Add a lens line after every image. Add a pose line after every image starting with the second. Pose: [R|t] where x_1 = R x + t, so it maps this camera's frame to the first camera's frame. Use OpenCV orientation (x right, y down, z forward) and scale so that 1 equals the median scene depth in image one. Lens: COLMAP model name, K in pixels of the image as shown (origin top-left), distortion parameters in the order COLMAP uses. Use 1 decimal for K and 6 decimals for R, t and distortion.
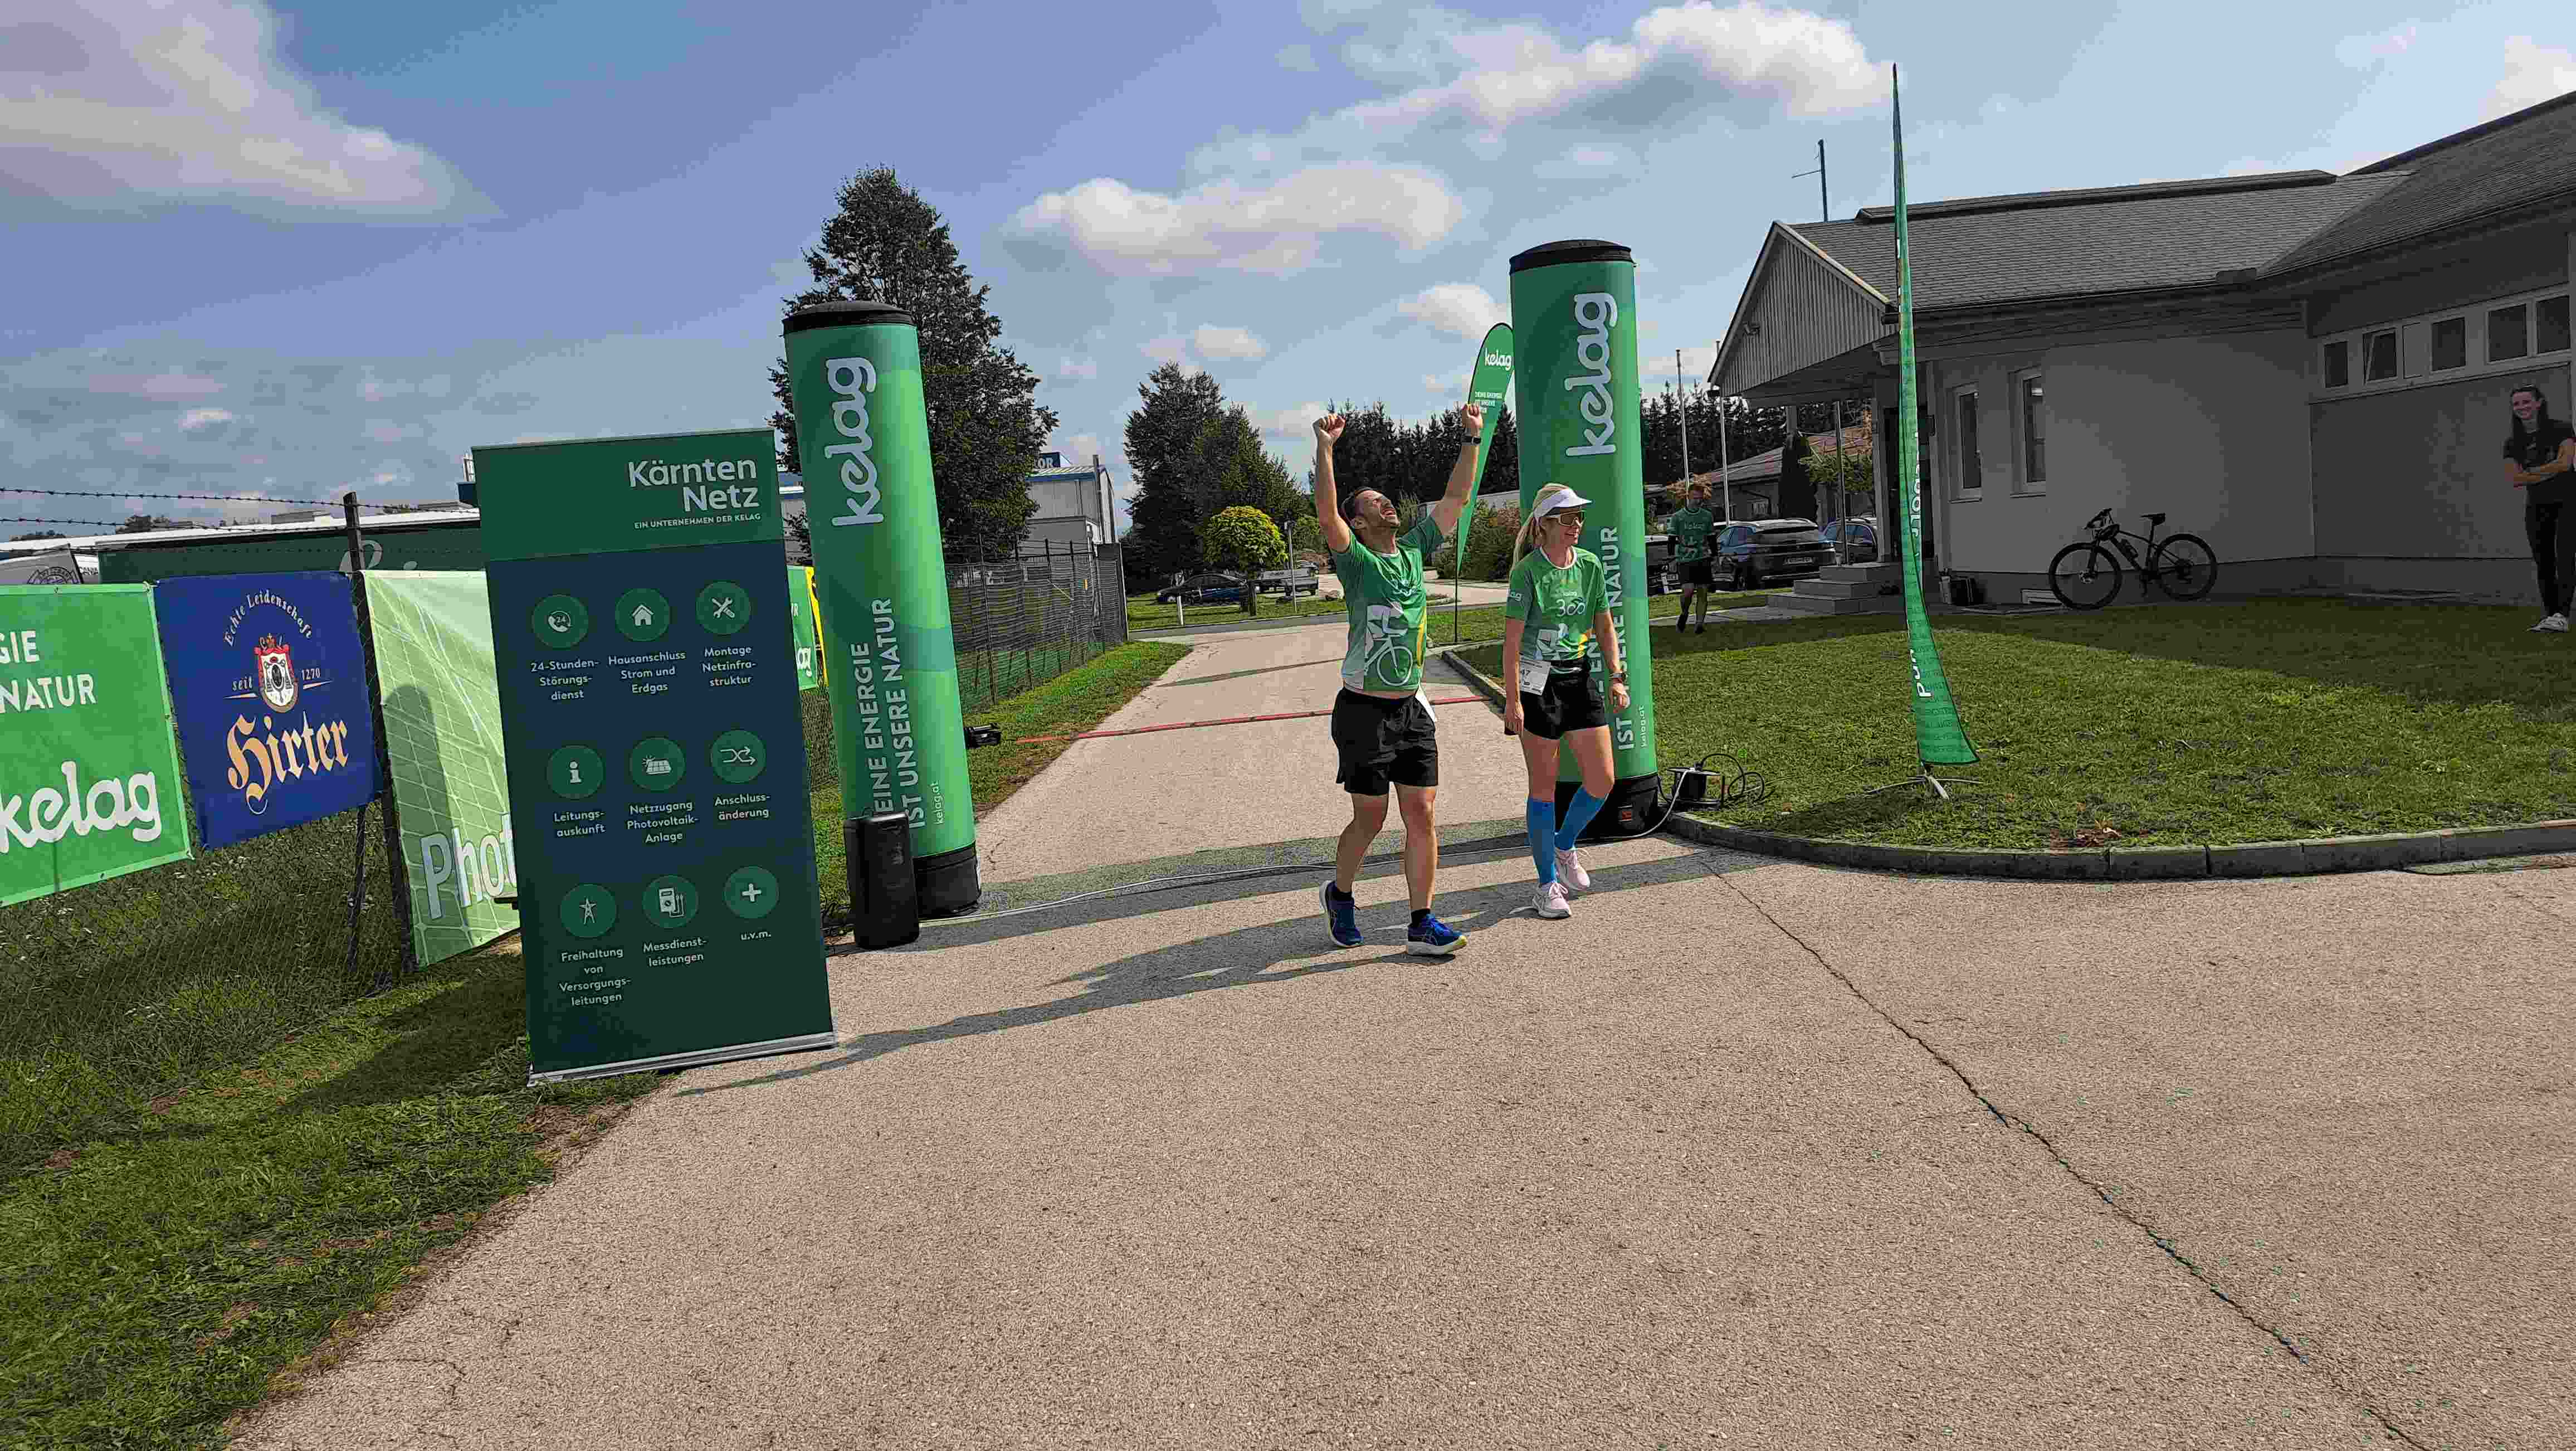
lens RADIAL K [[1918.5, 0, 1287.5], [0, 1918.5, 714.1], [0, 0, 1]] dist [0.103585, -0.133725]
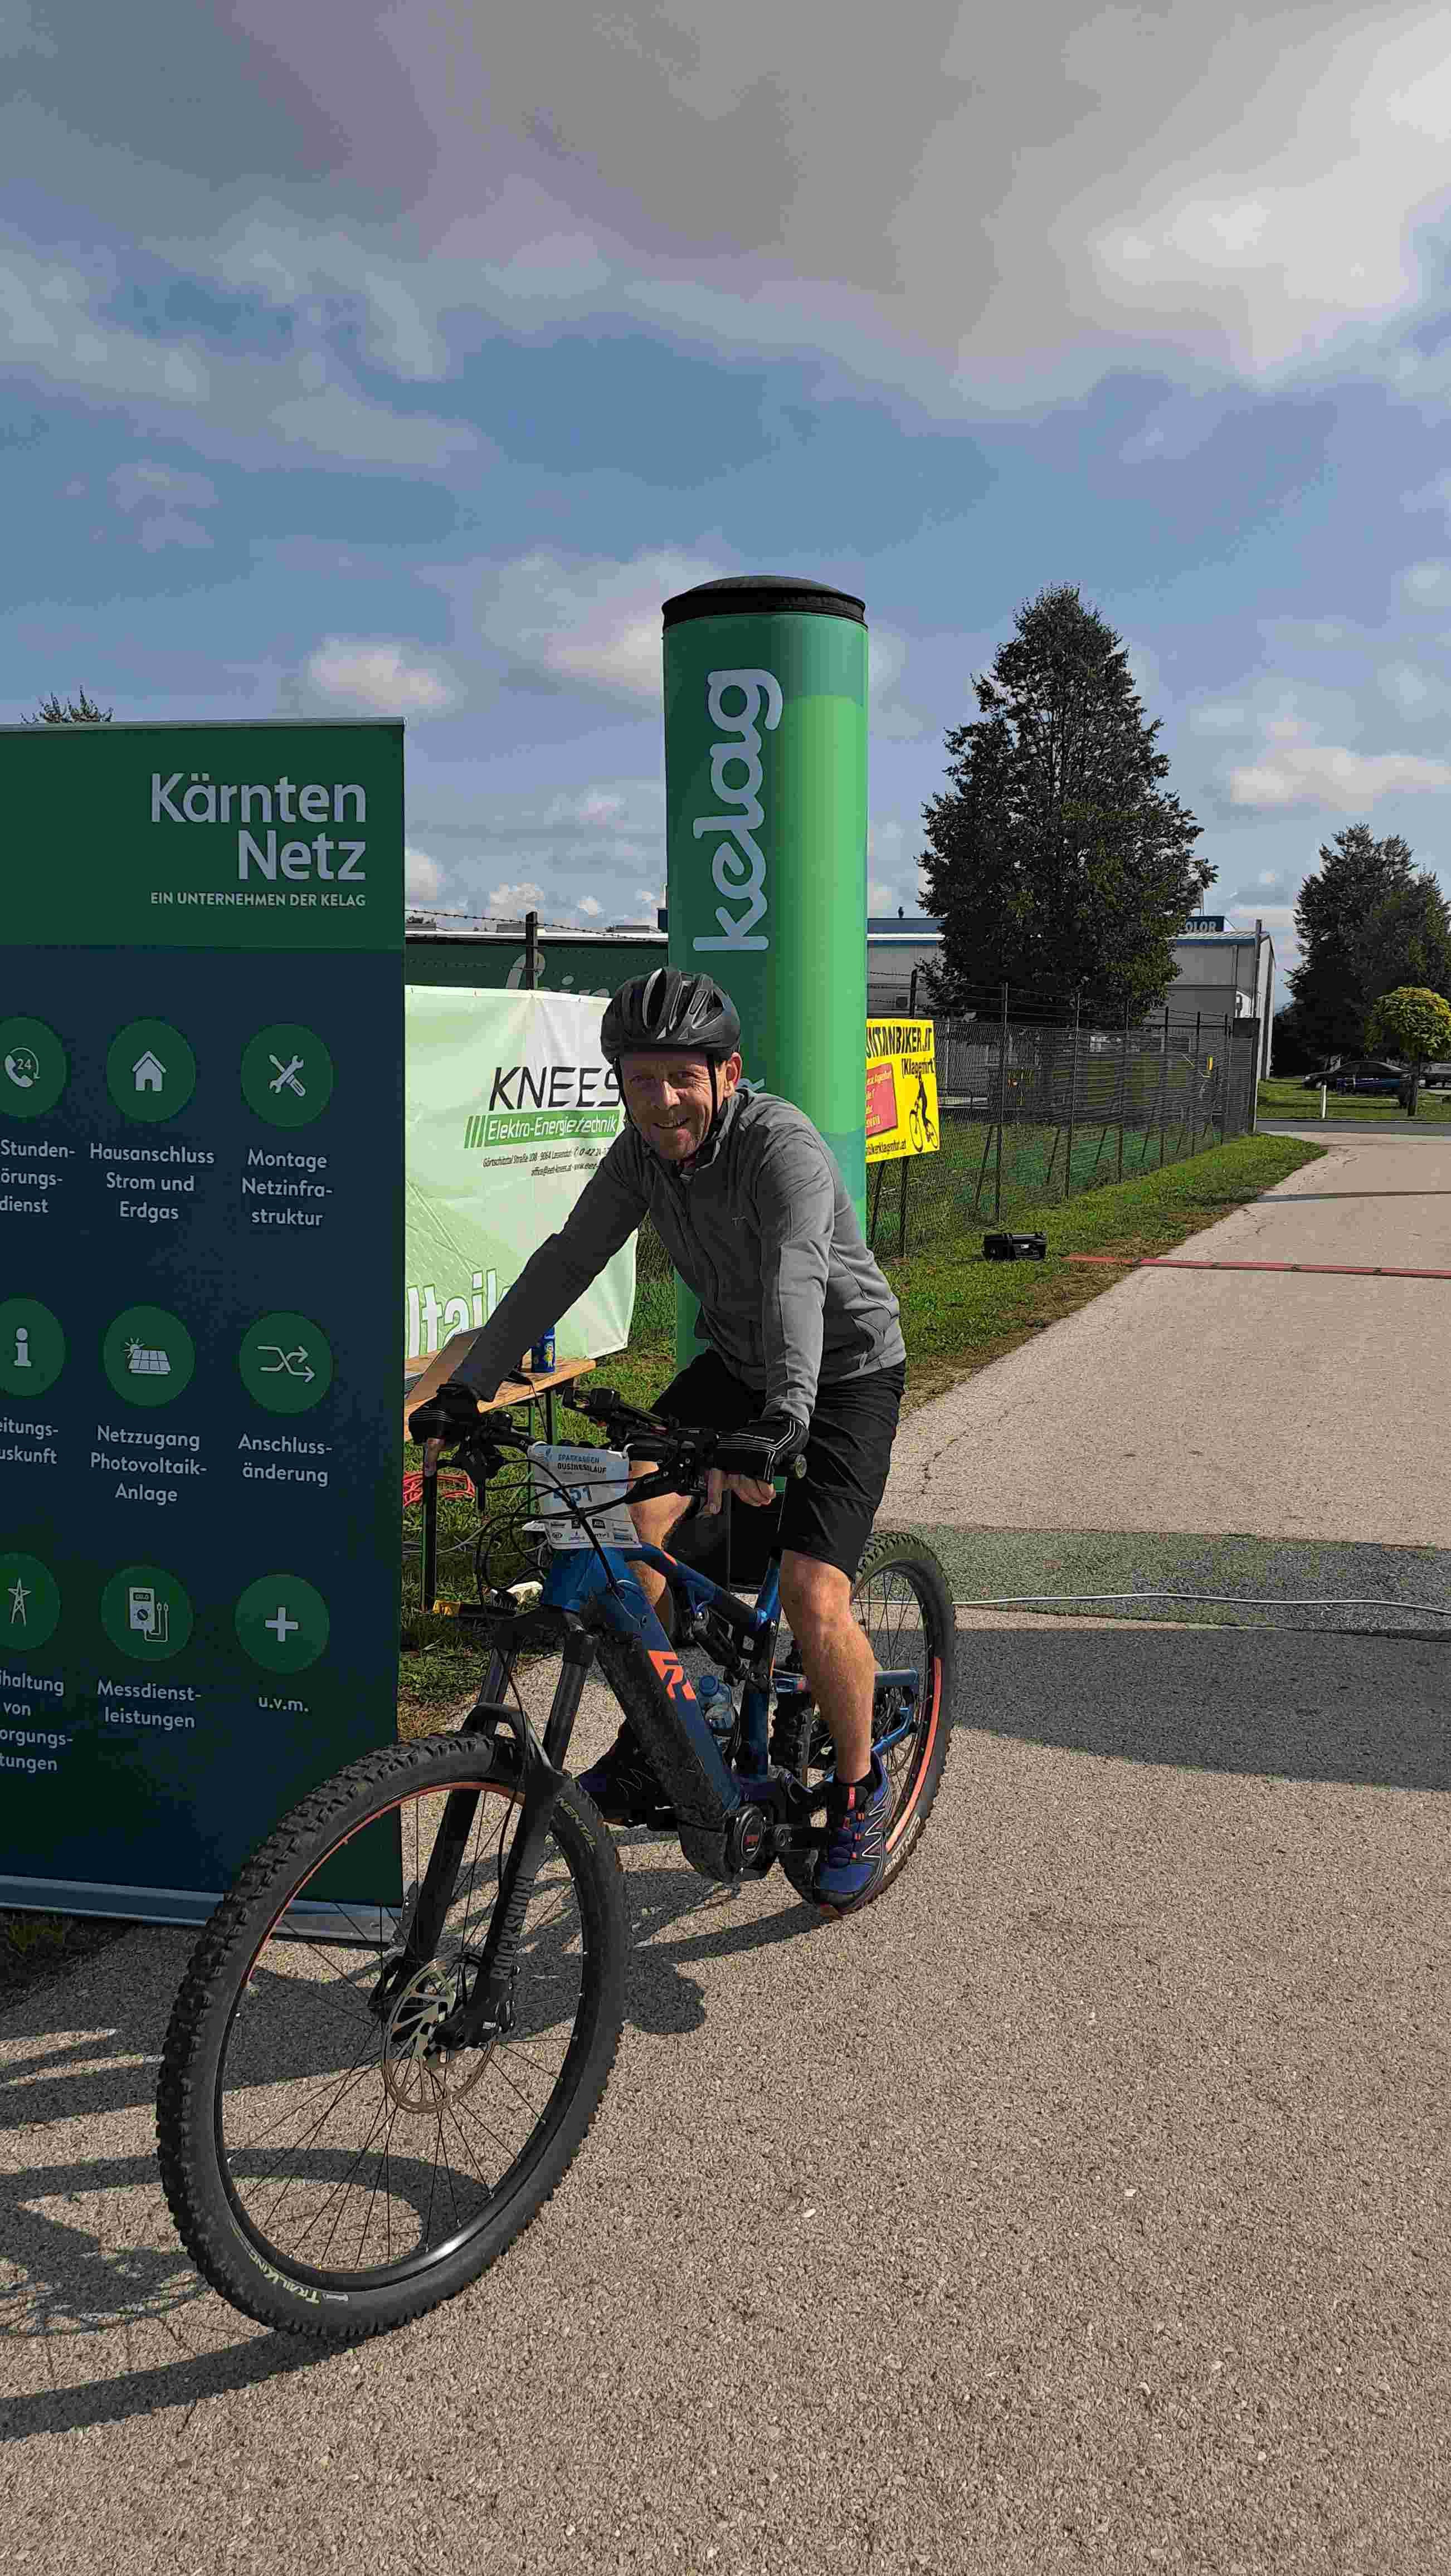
lens RADIAL K [[1696.2, 0, 820.5], [0, 1696.2, 1295.3], [0, 0, 1]] dist [0.071955, -0.080675]
pose [[0.932263, 0.153303, -0.327695, -0.002046], [-0.126660, 0.986761, 0.101290, -0.045883], [0.338885, -0.052923, 0.939338, 0.464619]]
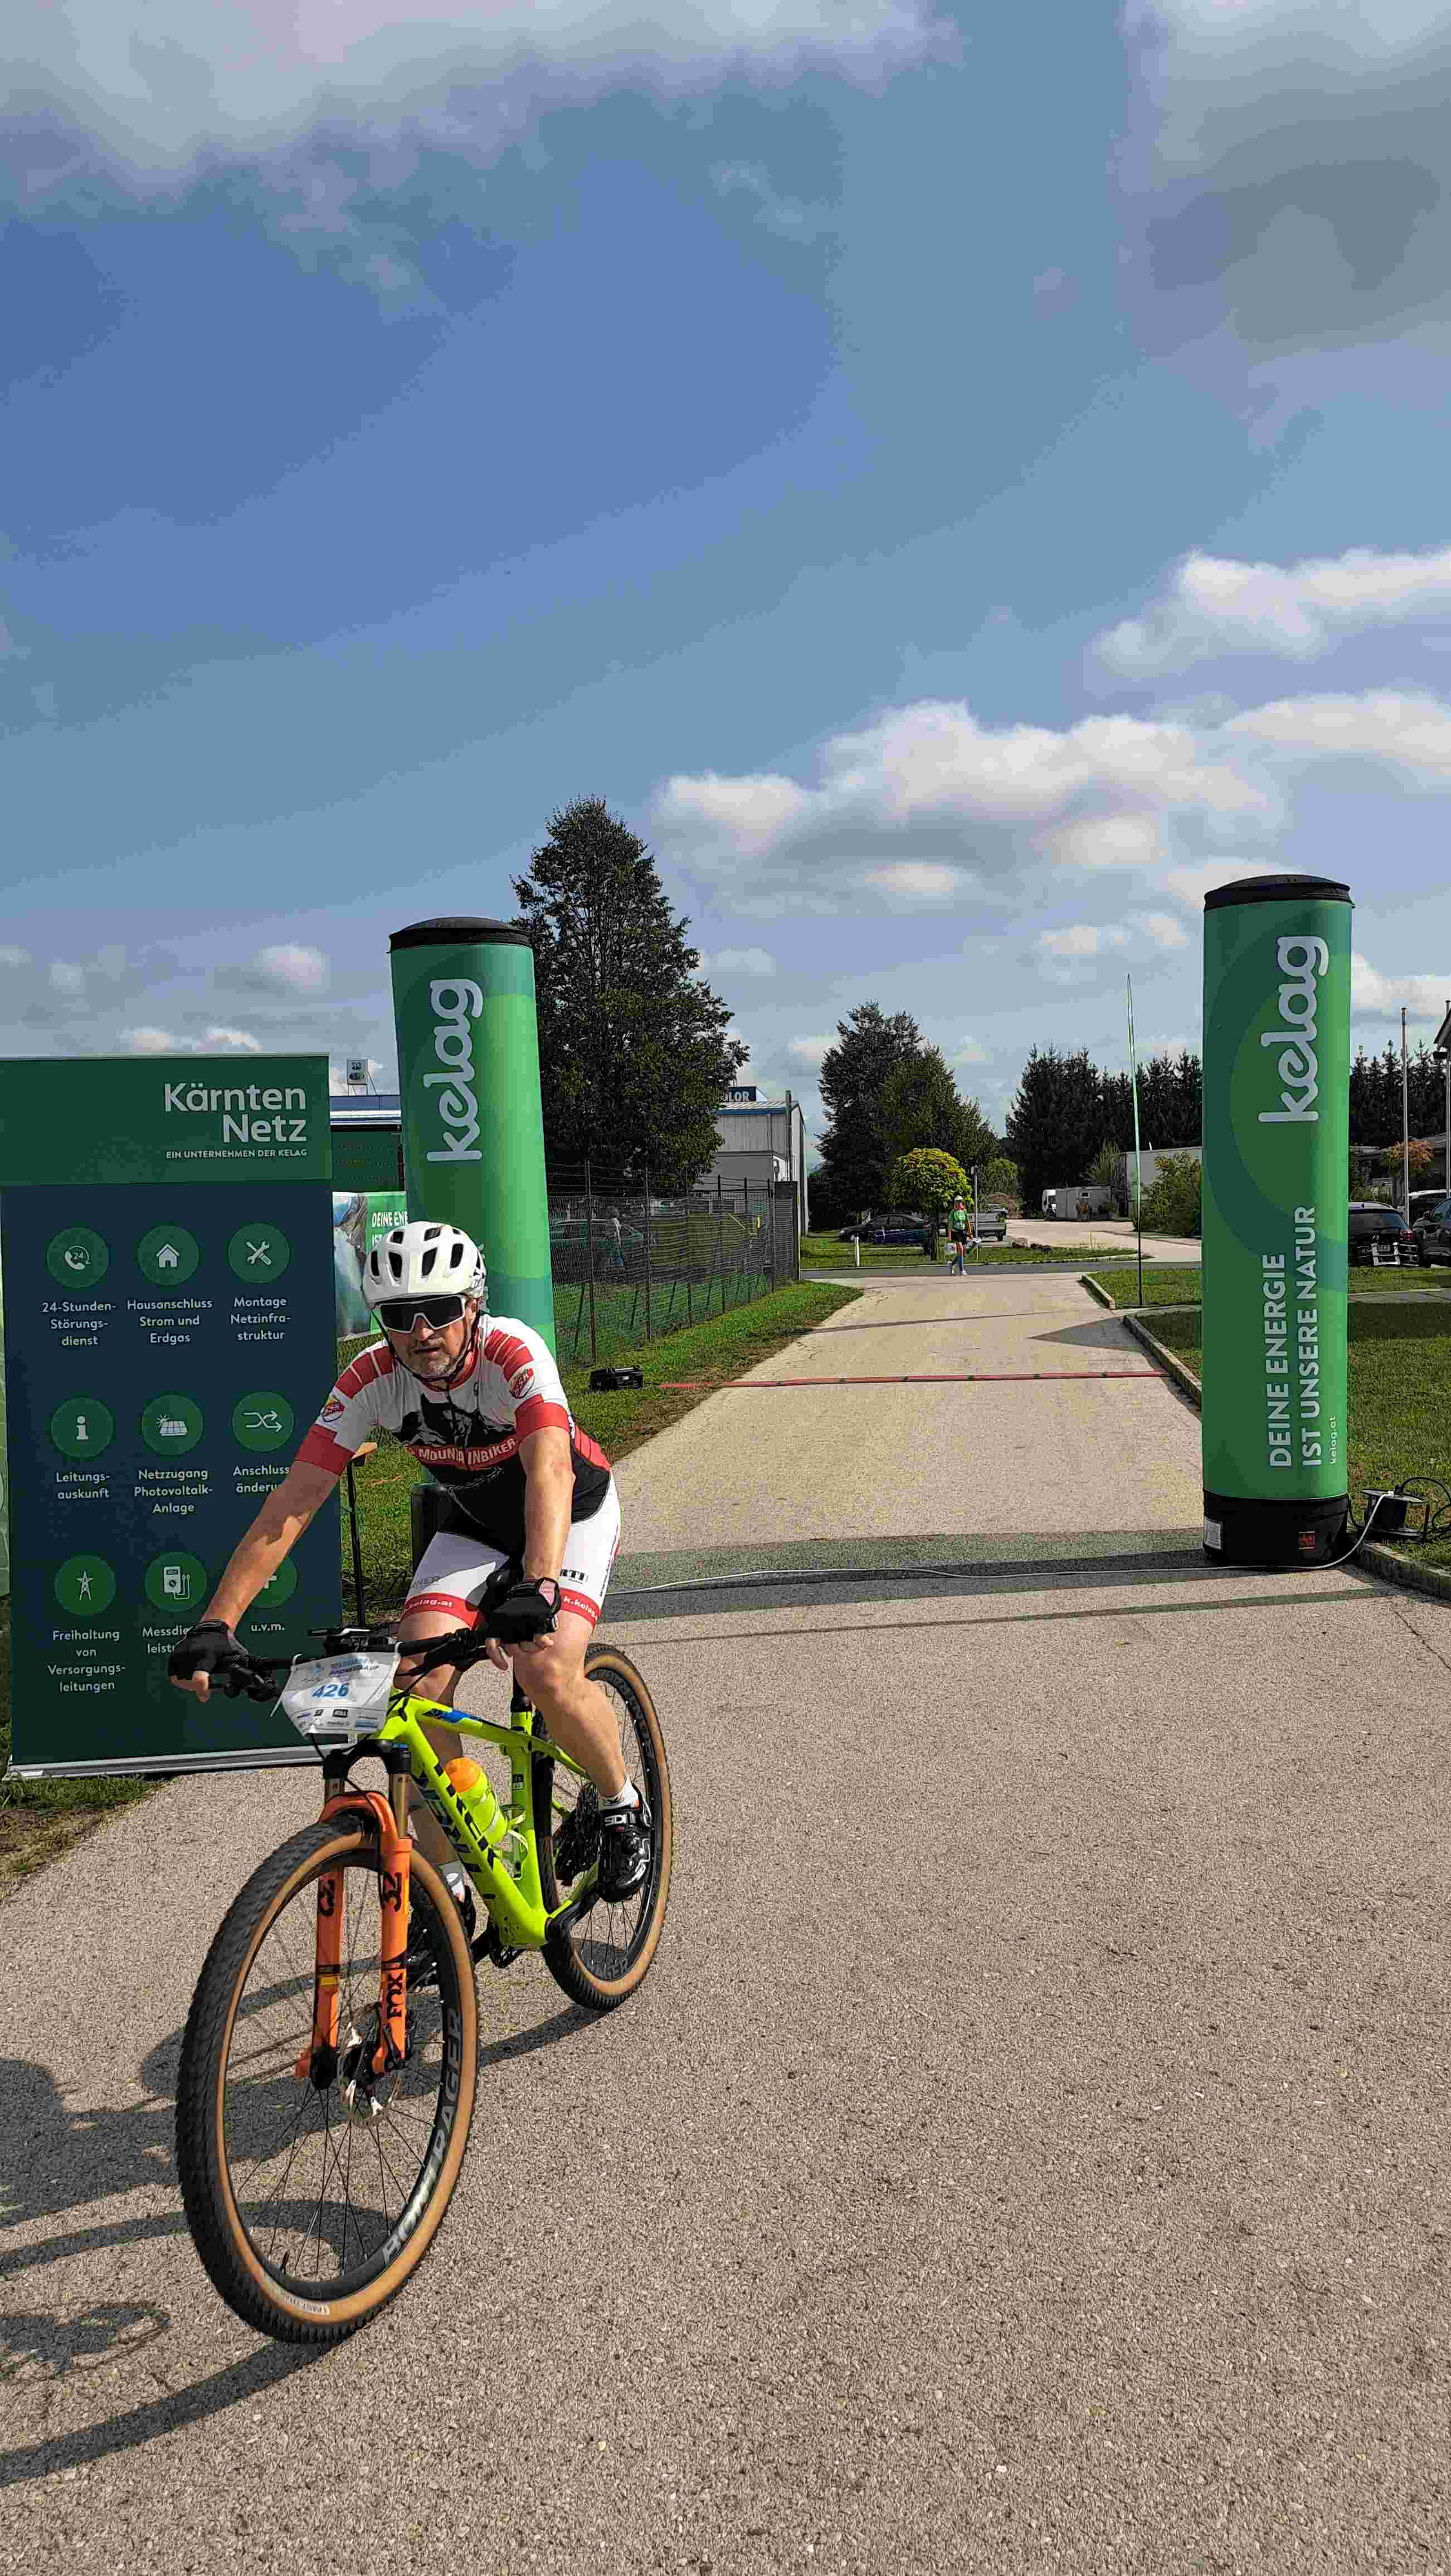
lens RADIAL K [[1849.4, 0, 744.9], [0, 1849.4, 1304.0], [0, 0, 1]] dist [0.099508, -0.120514]
pose [[0.989563, 0.061366, -0.130385, 0.030426], [-0.063843, 0.997849, -0.014898, -0.024804], [0.129190, 0.023067, 0.991351, 0.139966]]
